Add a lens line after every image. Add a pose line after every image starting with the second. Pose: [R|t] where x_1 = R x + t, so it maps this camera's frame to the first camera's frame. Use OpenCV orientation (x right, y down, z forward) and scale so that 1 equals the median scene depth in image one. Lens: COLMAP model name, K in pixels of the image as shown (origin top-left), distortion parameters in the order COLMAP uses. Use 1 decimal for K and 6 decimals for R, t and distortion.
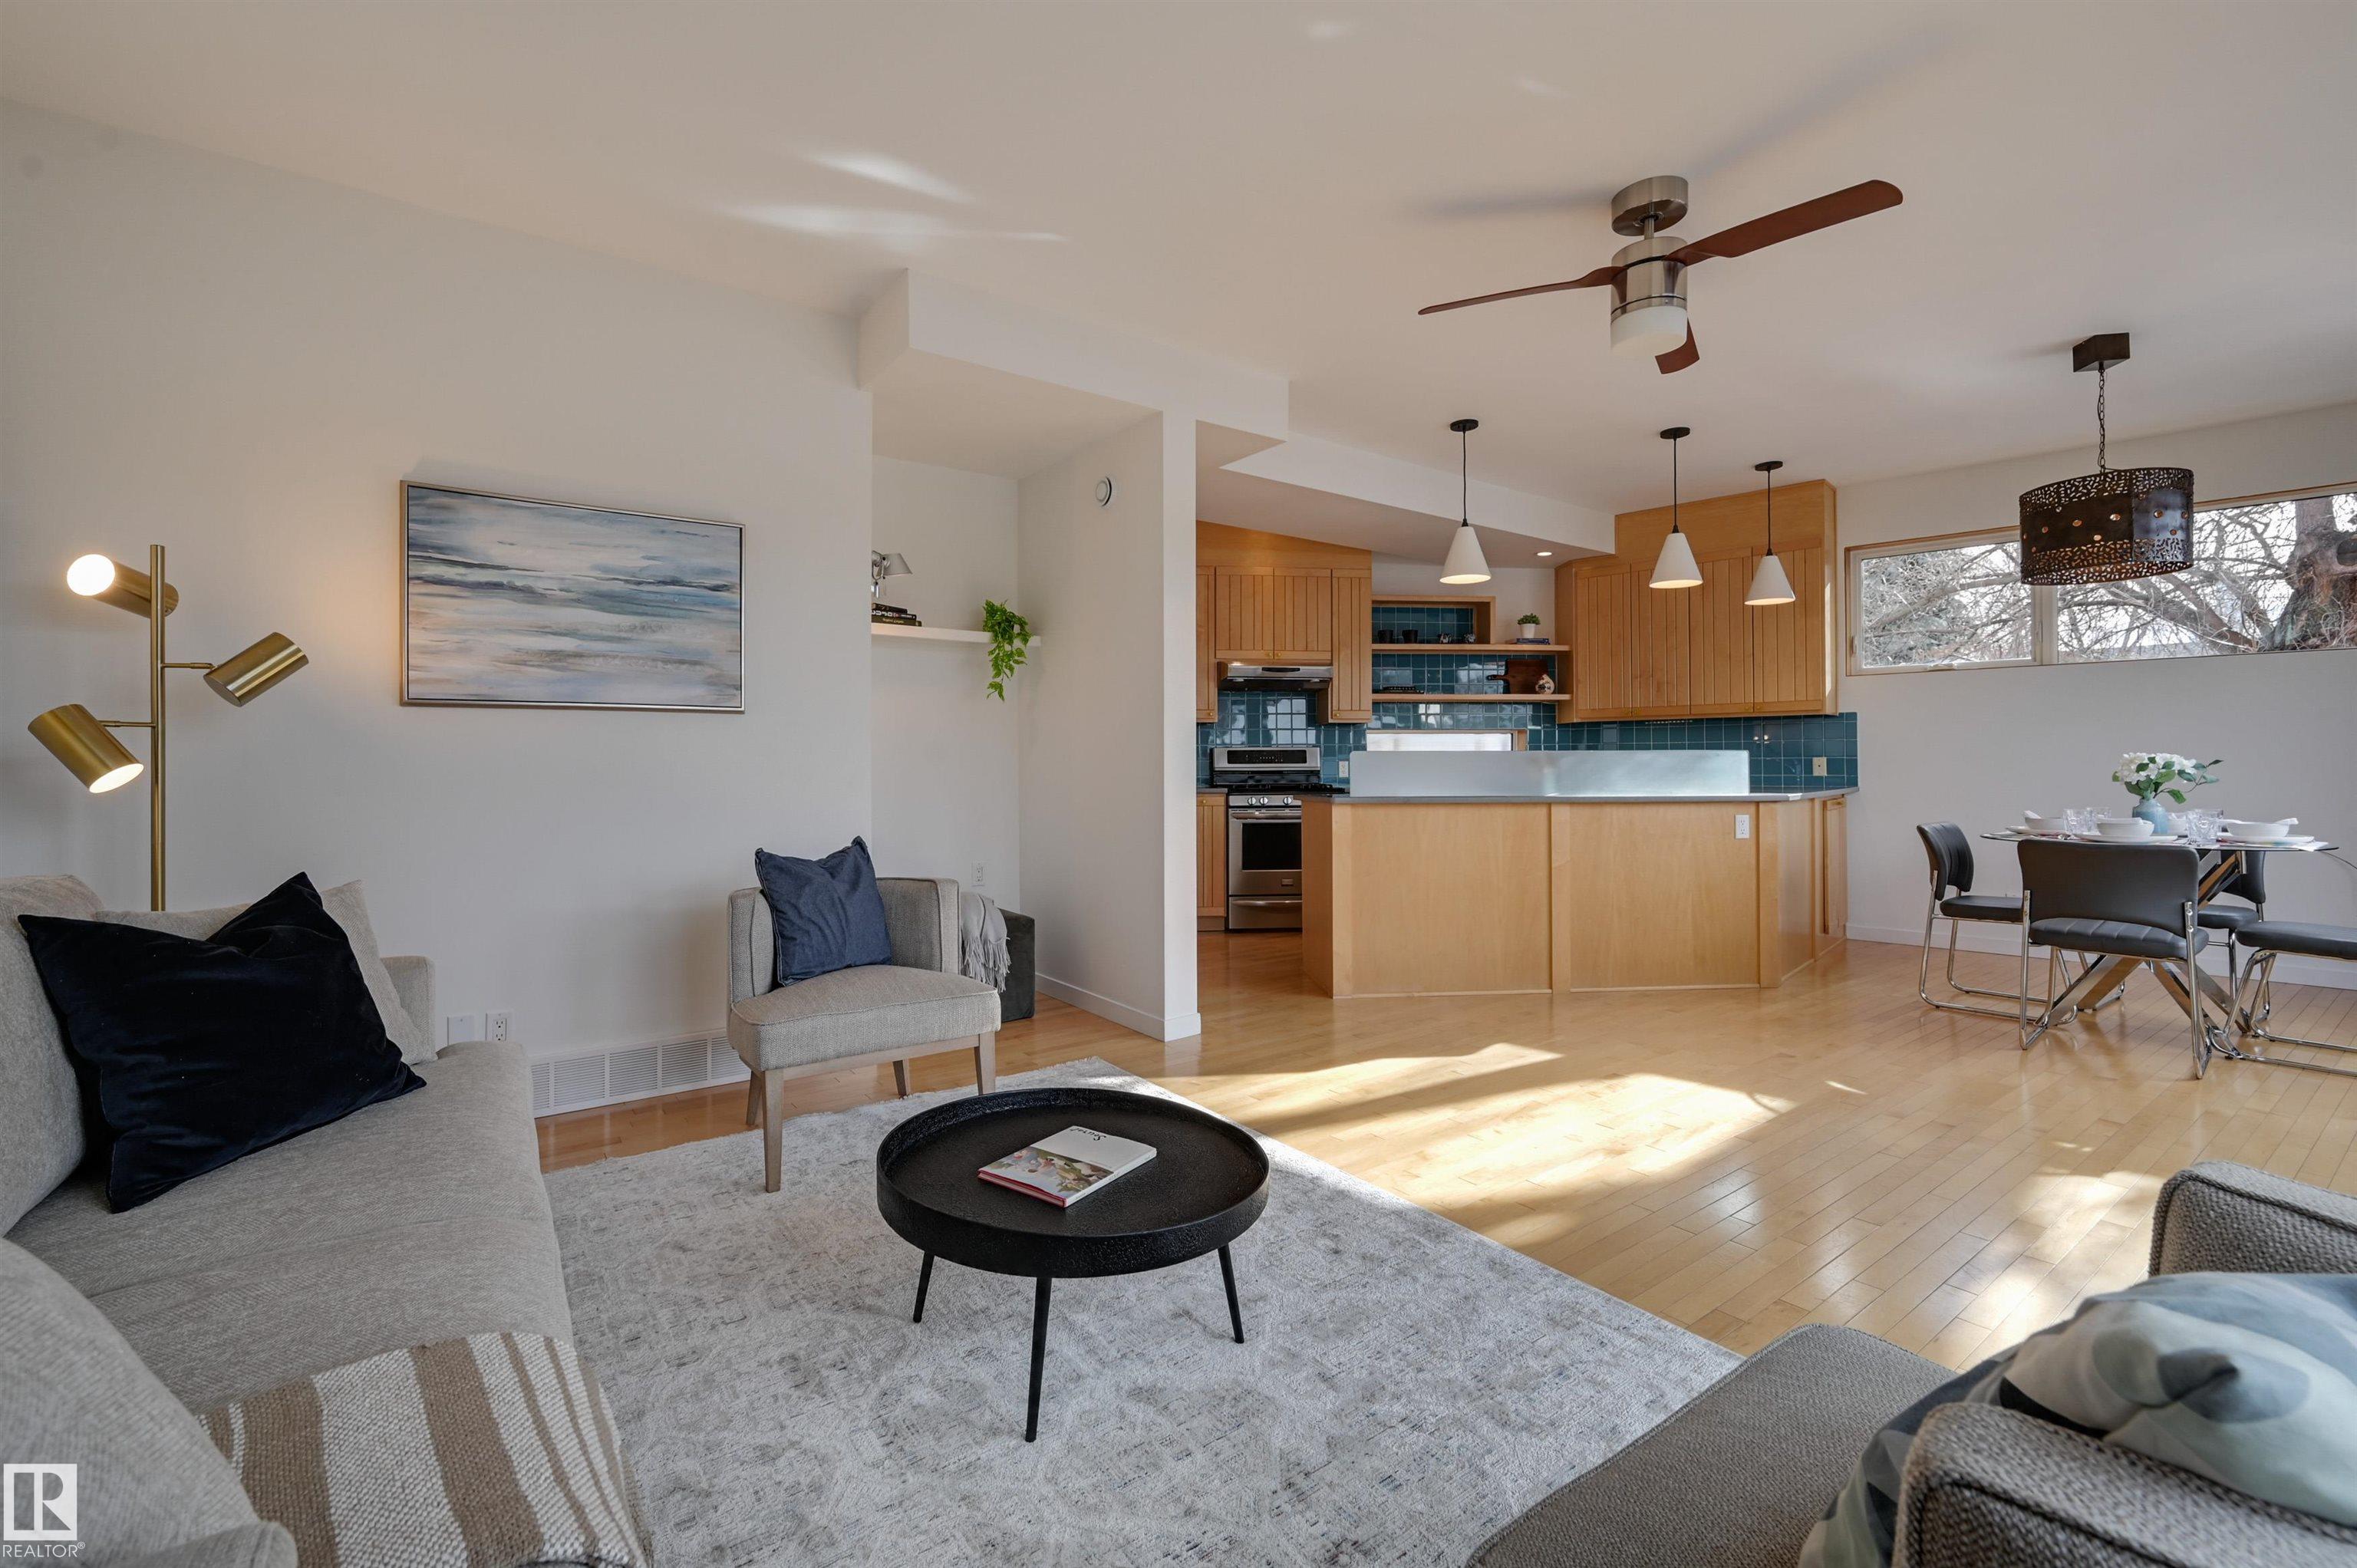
lens RADIAL K [[959.2, 0, 1178.2], [0, 959.2, 753.9], [0, 0, 1]] dist [0.002323, 0.000080]
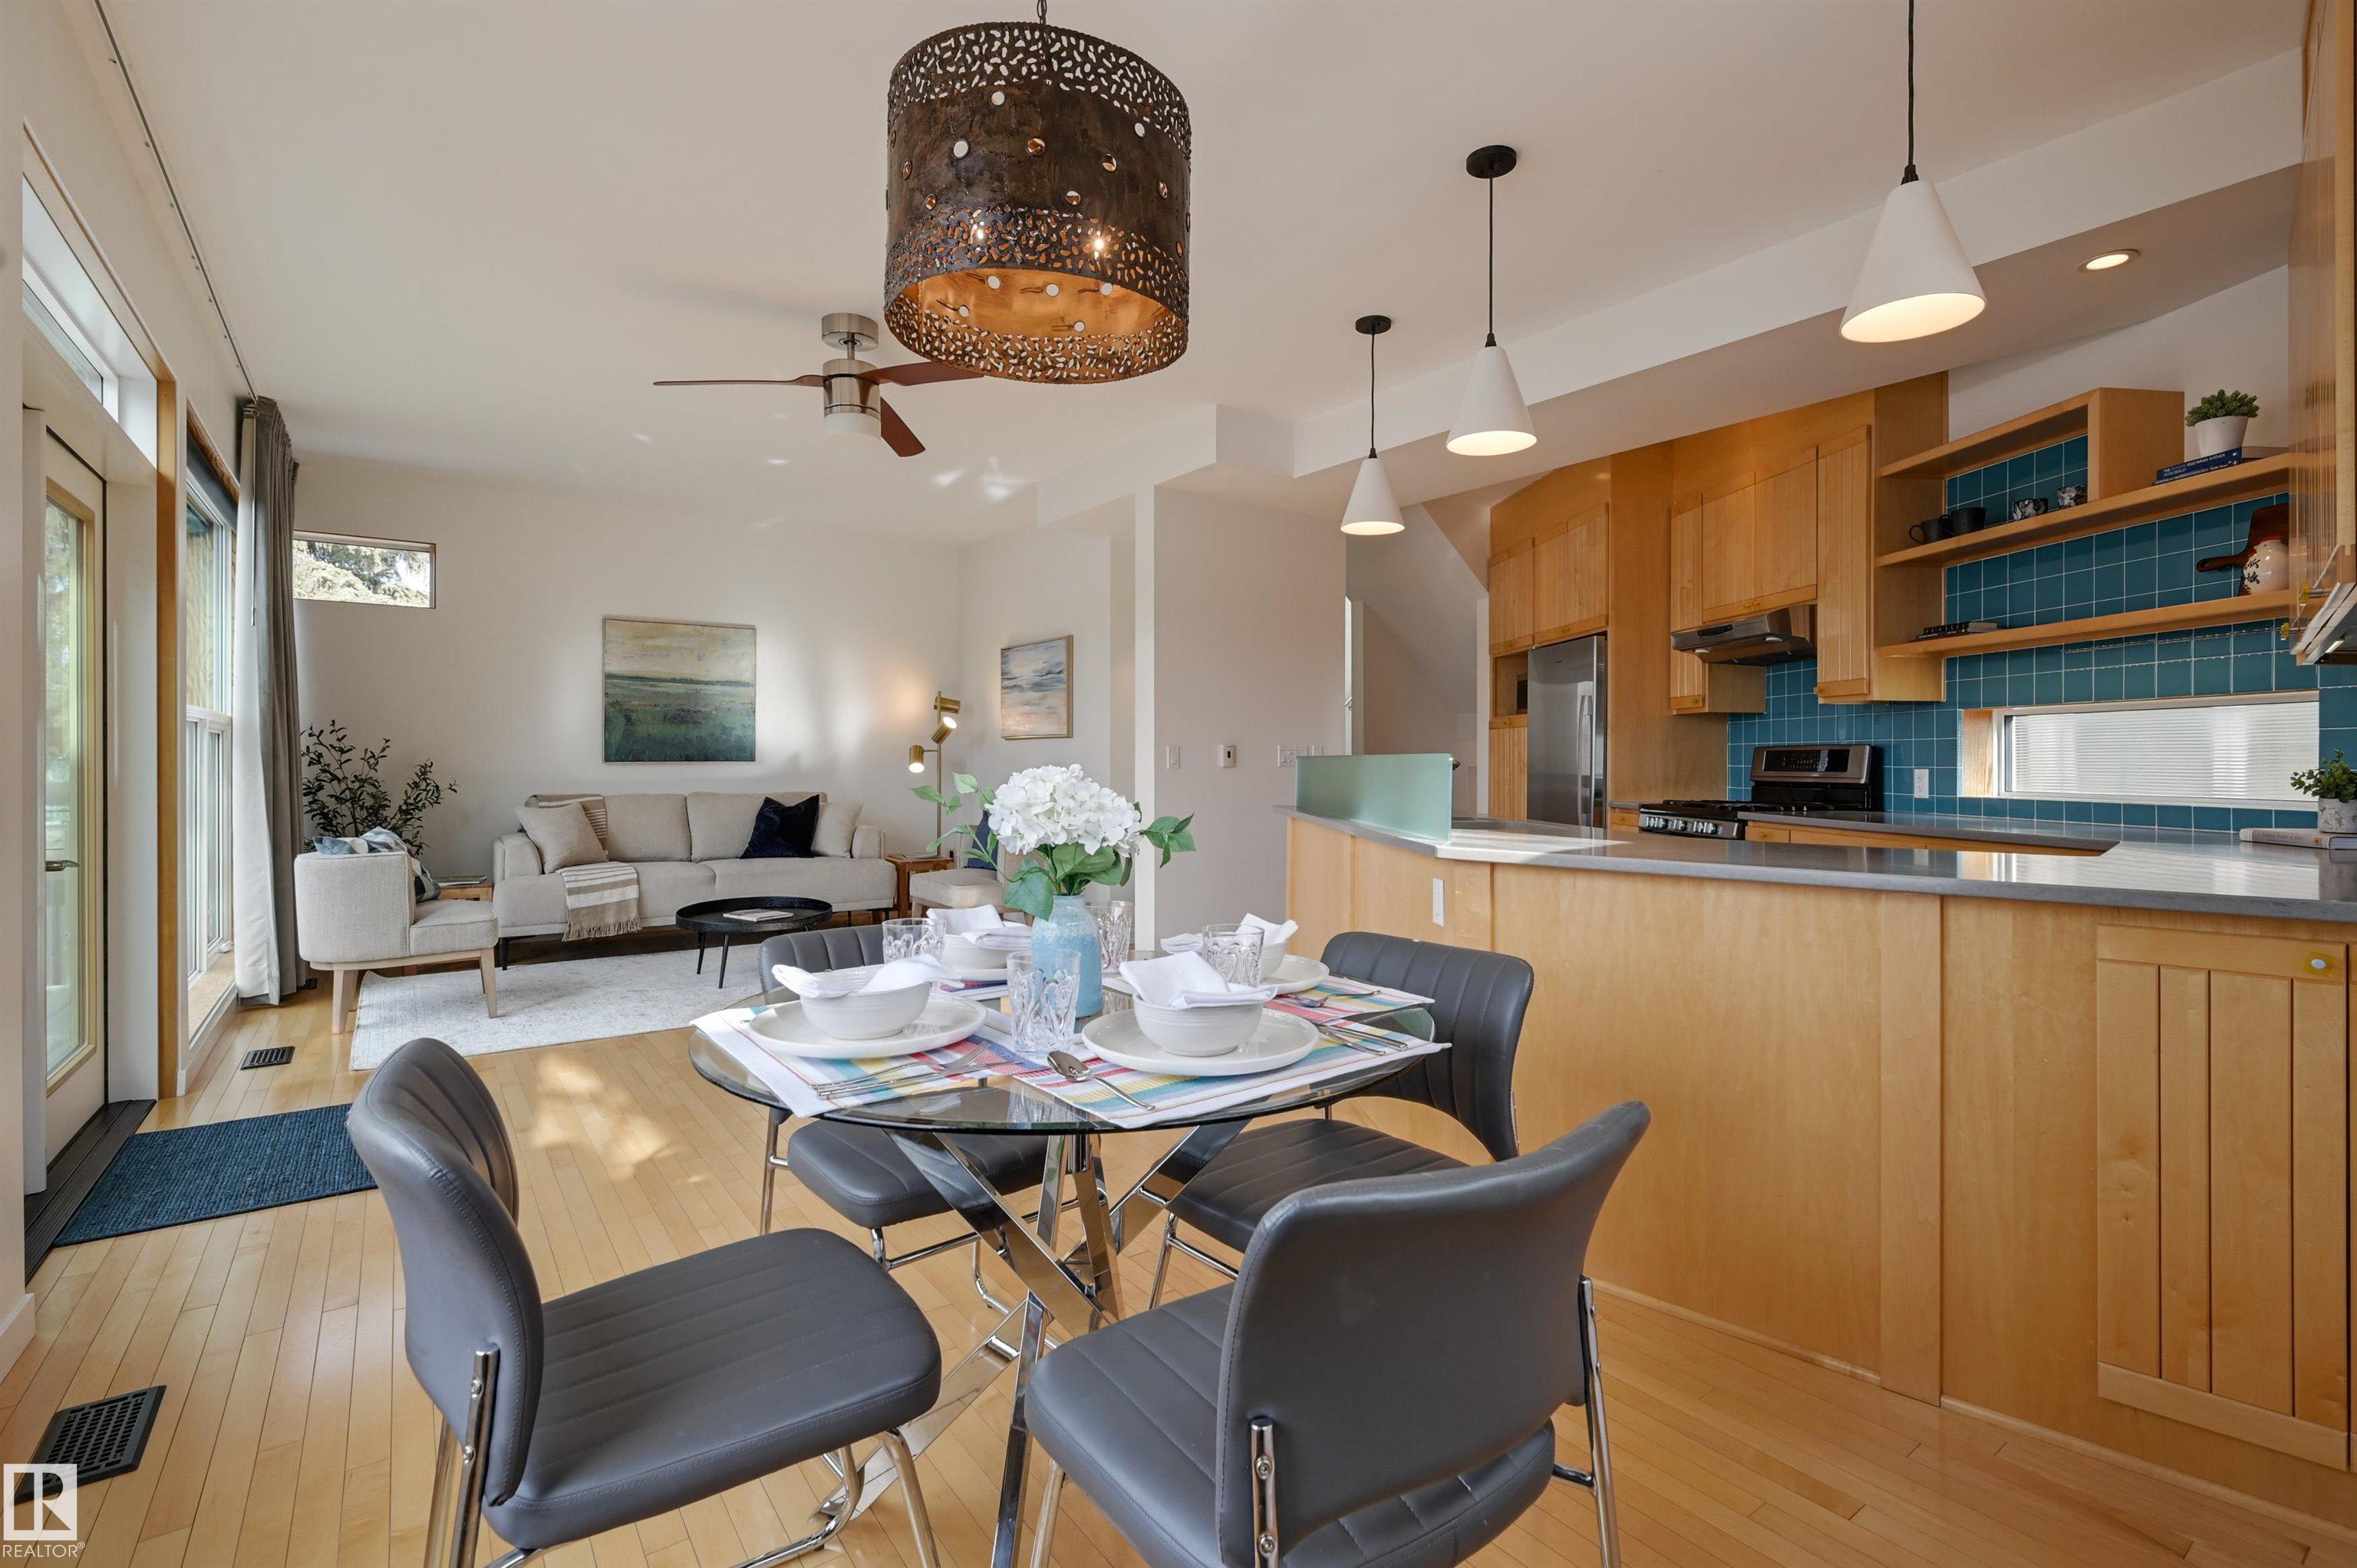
lens RADIAL K [[1085.9, 0, 1198.8], [0, 1085.9, 760.8], [0, 0, 1]] dist [0.003113, 0.000452]
pose [[0.020537, 0.005936, -0.999771, 1.222495], [0.007148, 0.999956, 0.006084, -0.007069], [0.999764, -0.007271, 0.020494, 0.902840]]
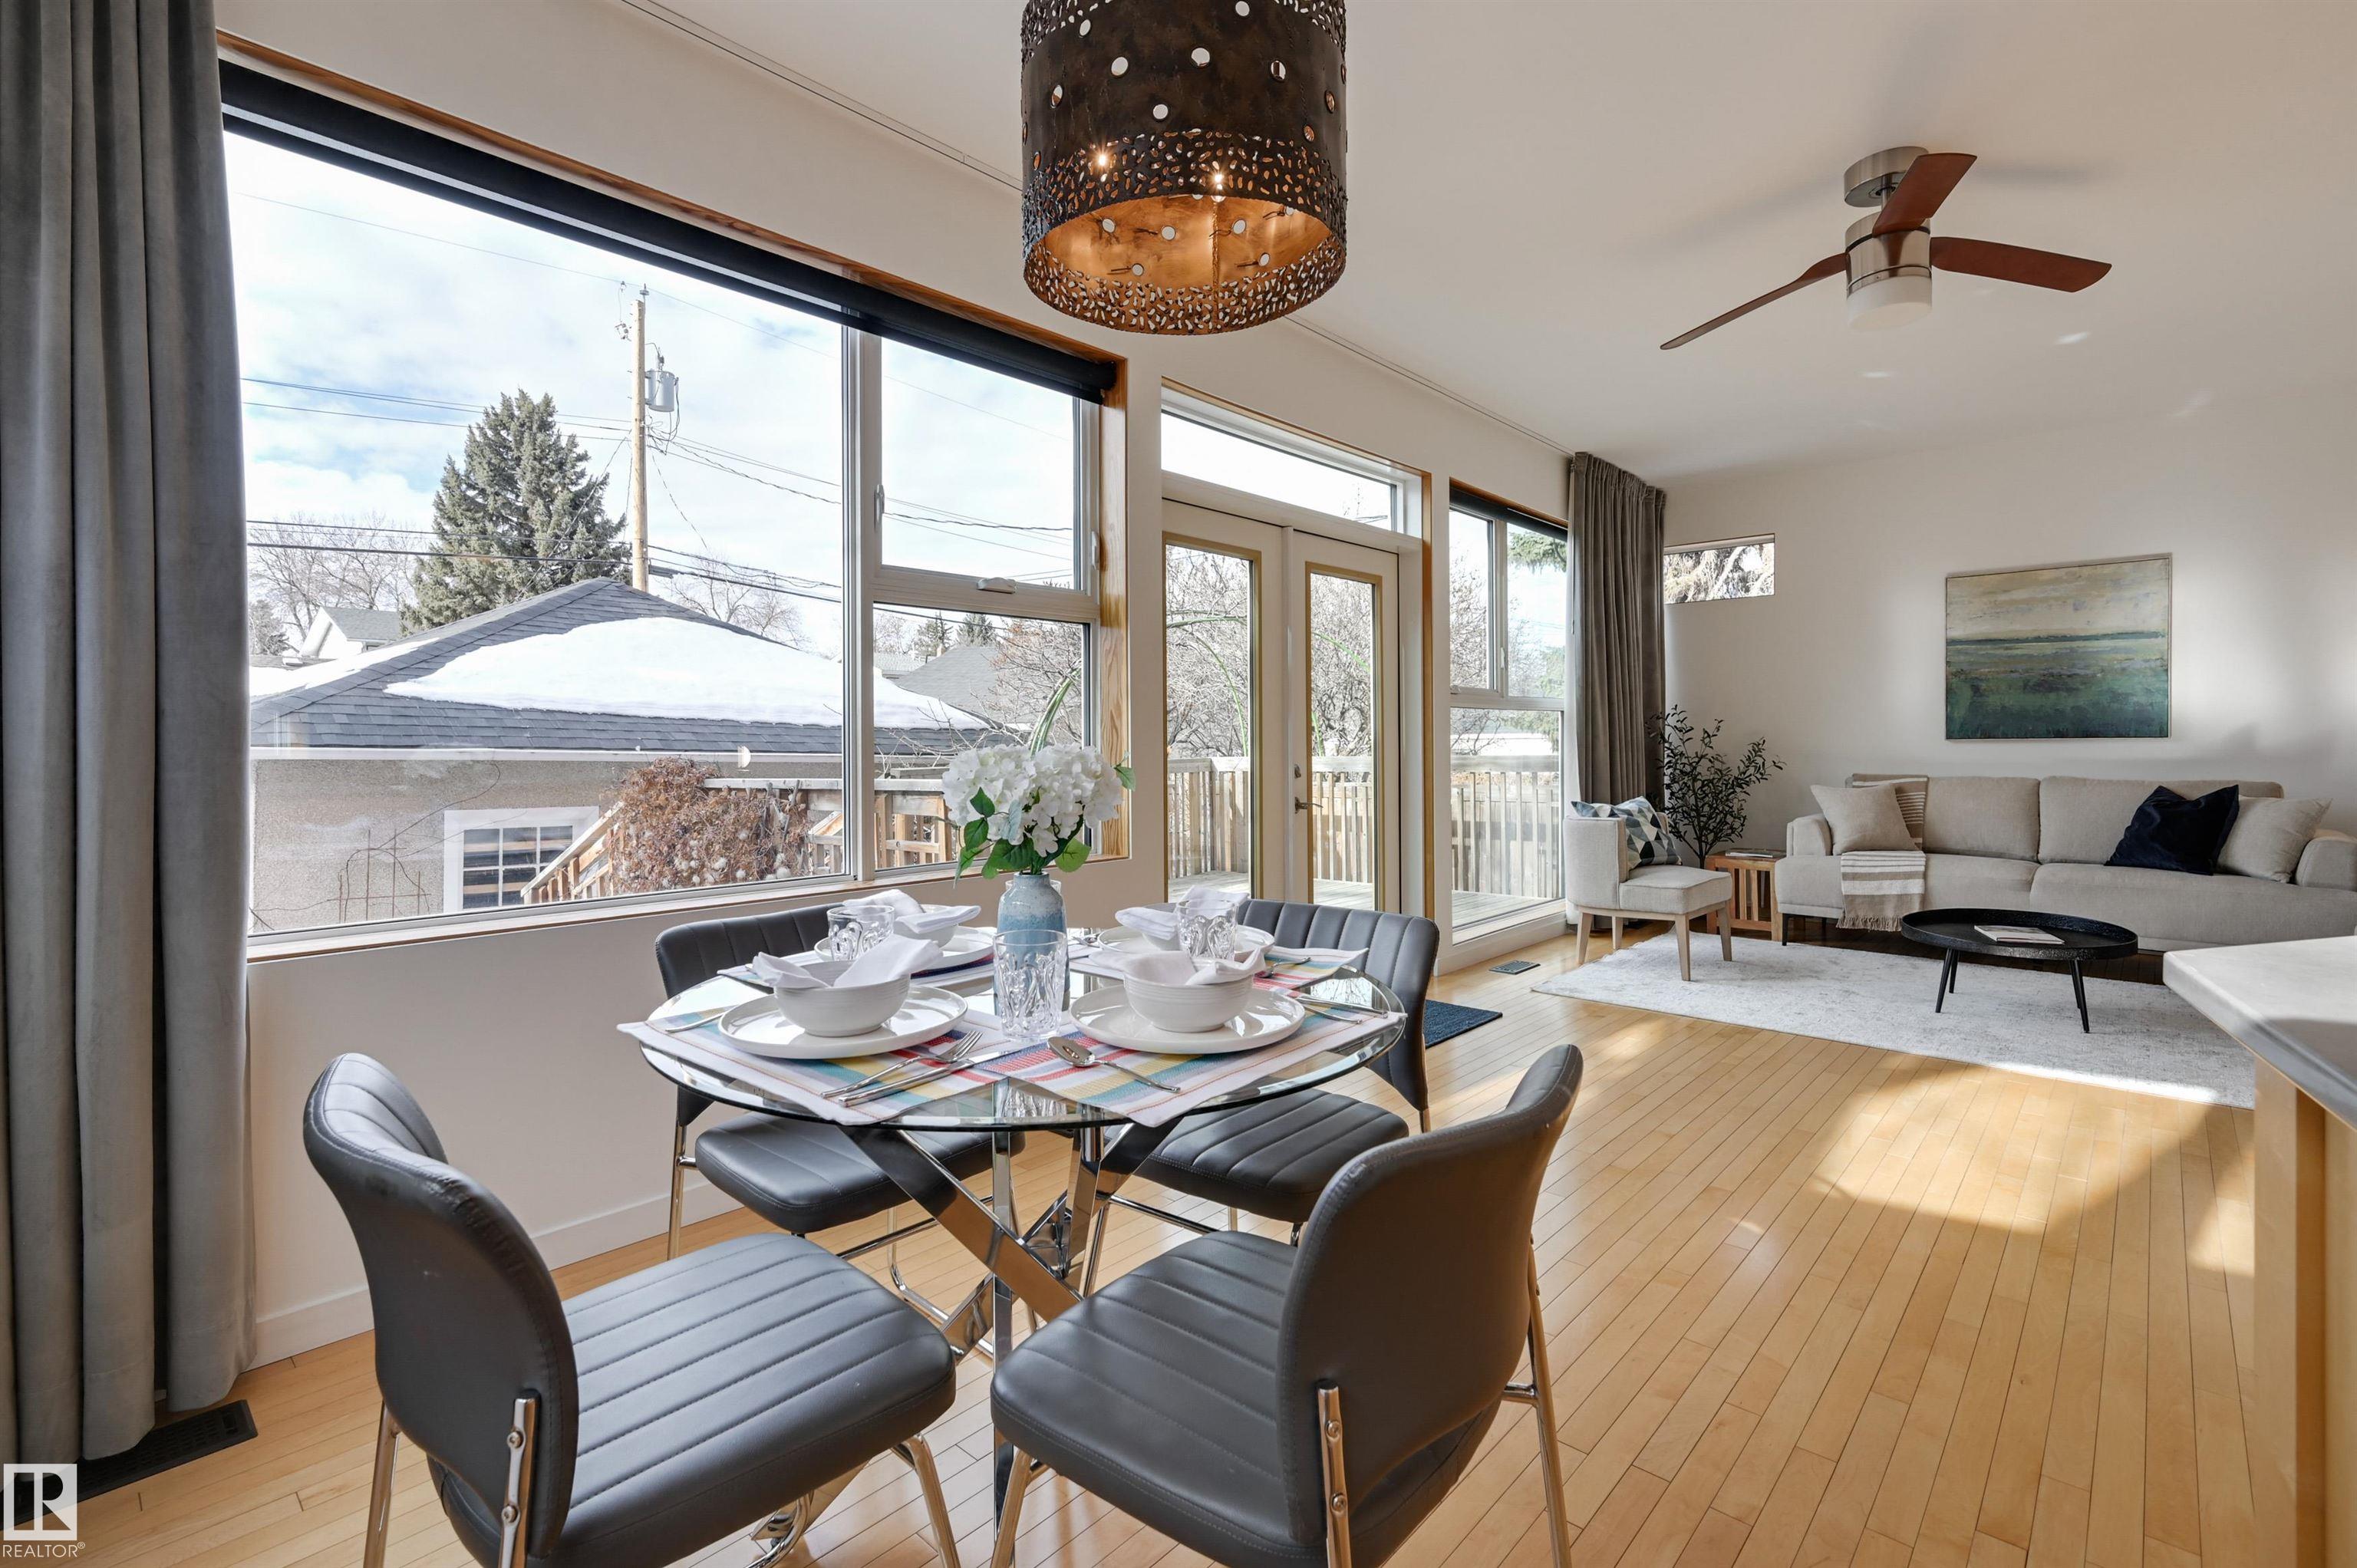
lens RADIAL K [[1064.6, 0, 1168.4], [0, 1064.6, 749.1], [0, 0, 1]] dist [0.001118, 0.000079]
pose [[-0.978472, 0.011093, -0.206084, 0.899158], [0.011389, 0.999935, -0.000247, -0.000366], [0.206067, -0.002589, -0.978534, 1.204609]]
